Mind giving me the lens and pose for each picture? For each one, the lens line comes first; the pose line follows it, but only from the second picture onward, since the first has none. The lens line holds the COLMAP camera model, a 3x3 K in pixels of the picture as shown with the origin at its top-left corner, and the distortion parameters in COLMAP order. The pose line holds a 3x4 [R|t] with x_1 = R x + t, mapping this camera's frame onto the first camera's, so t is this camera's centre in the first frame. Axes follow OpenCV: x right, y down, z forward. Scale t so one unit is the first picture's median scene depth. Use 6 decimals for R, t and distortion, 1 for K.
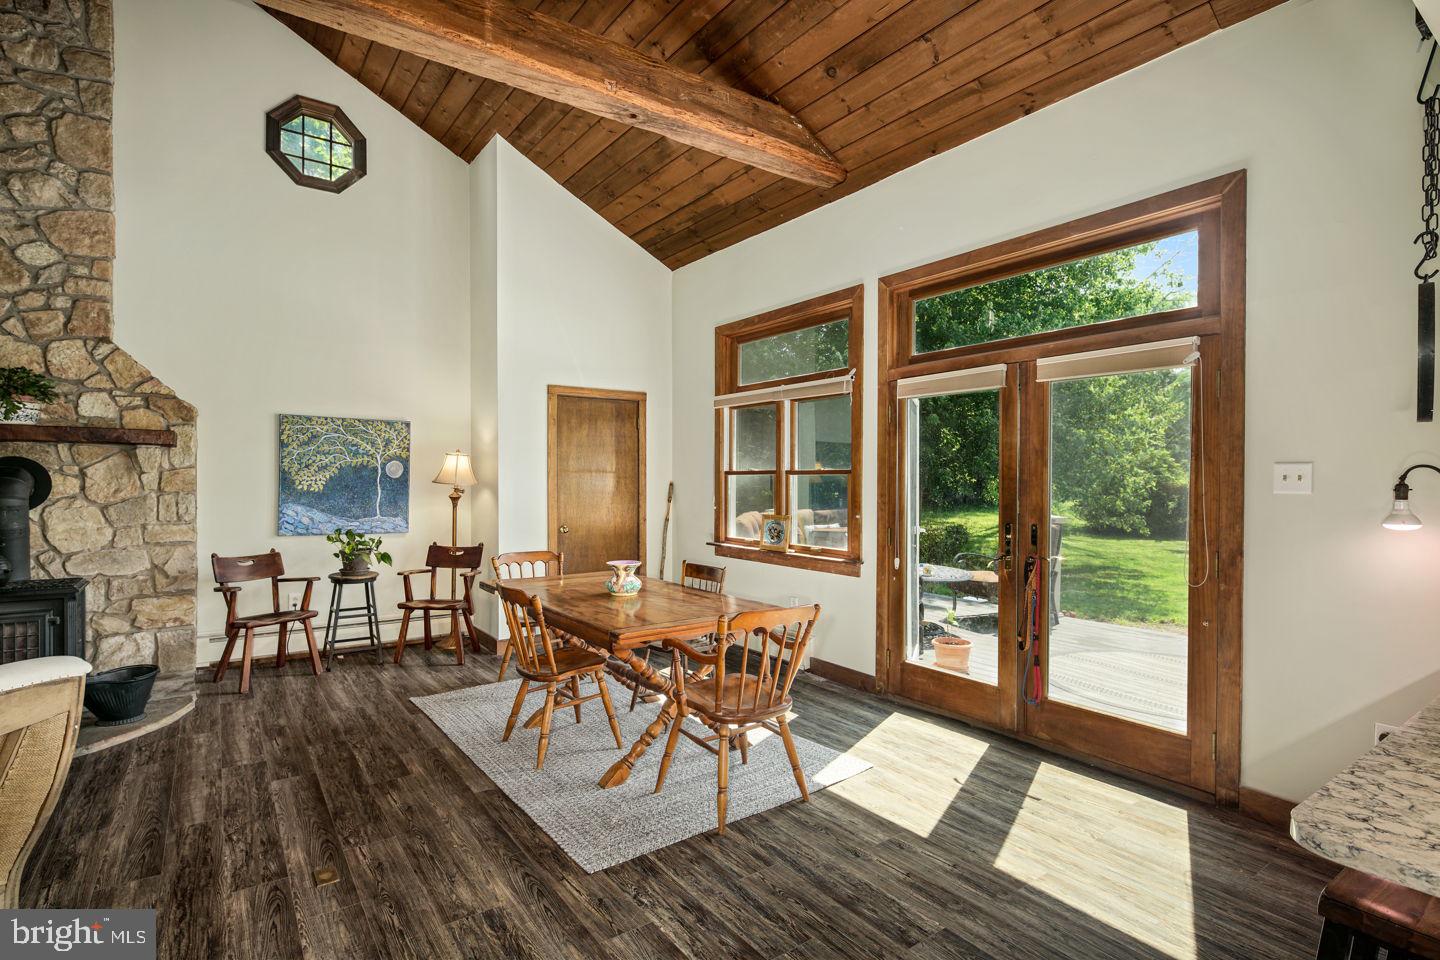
lens RADIAL K [[710.2, 0, 720.0], [0, 710.2, 480.0], [0, 0, 1]] dist [0.001140, 0.000172]
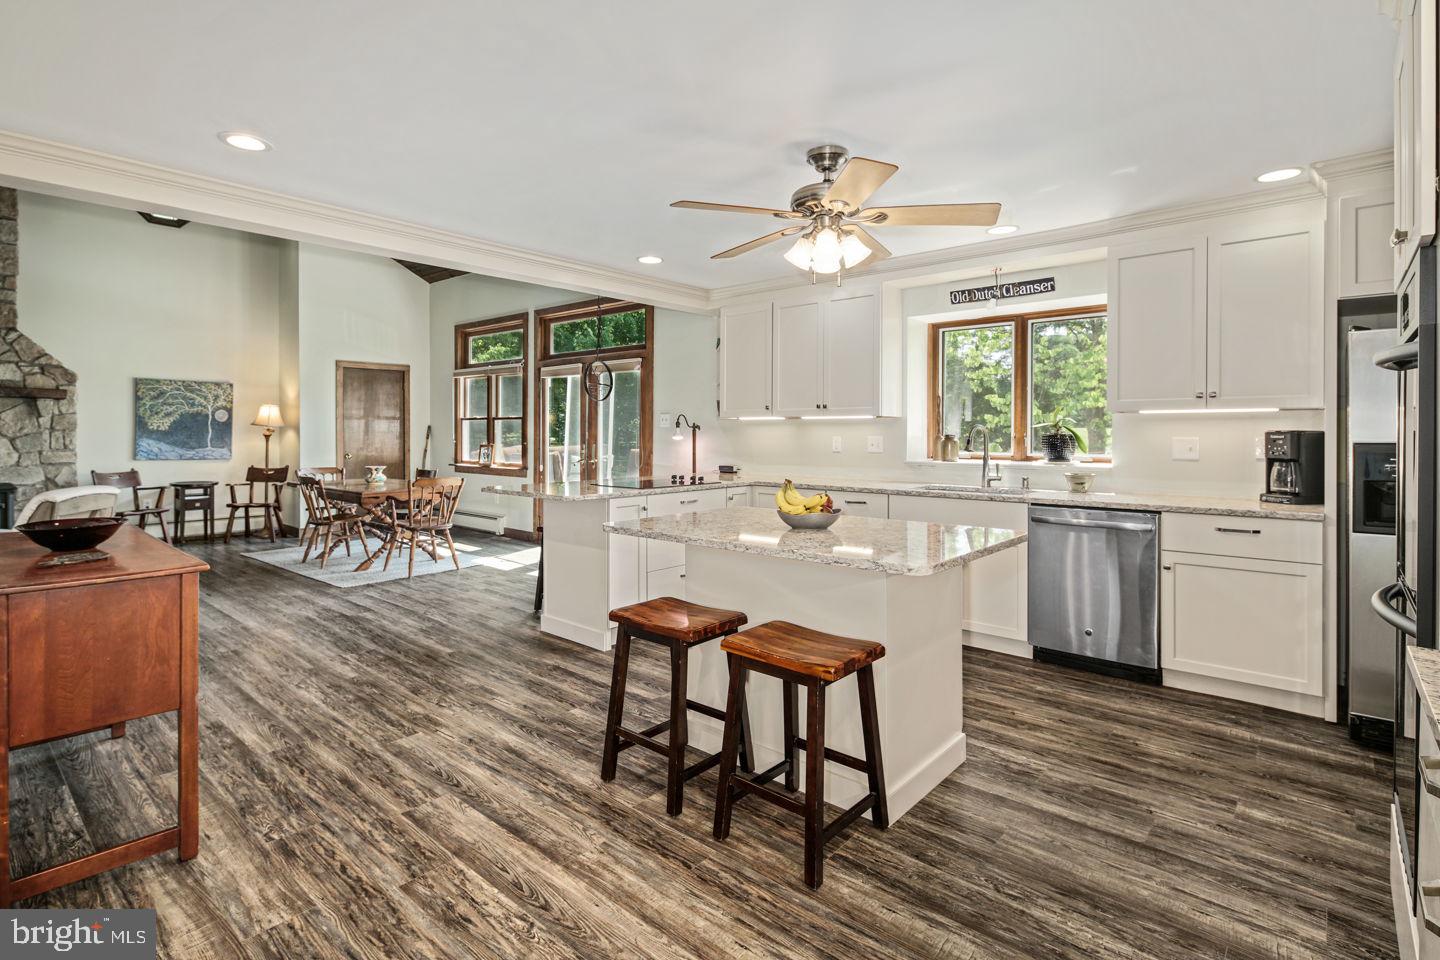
lens RADIAL K [[703.5, 0, 717.2], [0, 703.5, 431.4], [0, 0, 1]] dist [-0.000750, -0.000602]
pose [[0.973441, -0.000497, 0.228939, 0.221748], [0.000452, 1.000000, 0.000250, 0.018762], [-0.228939, -0.000140, 0.973441, -0.697689]]
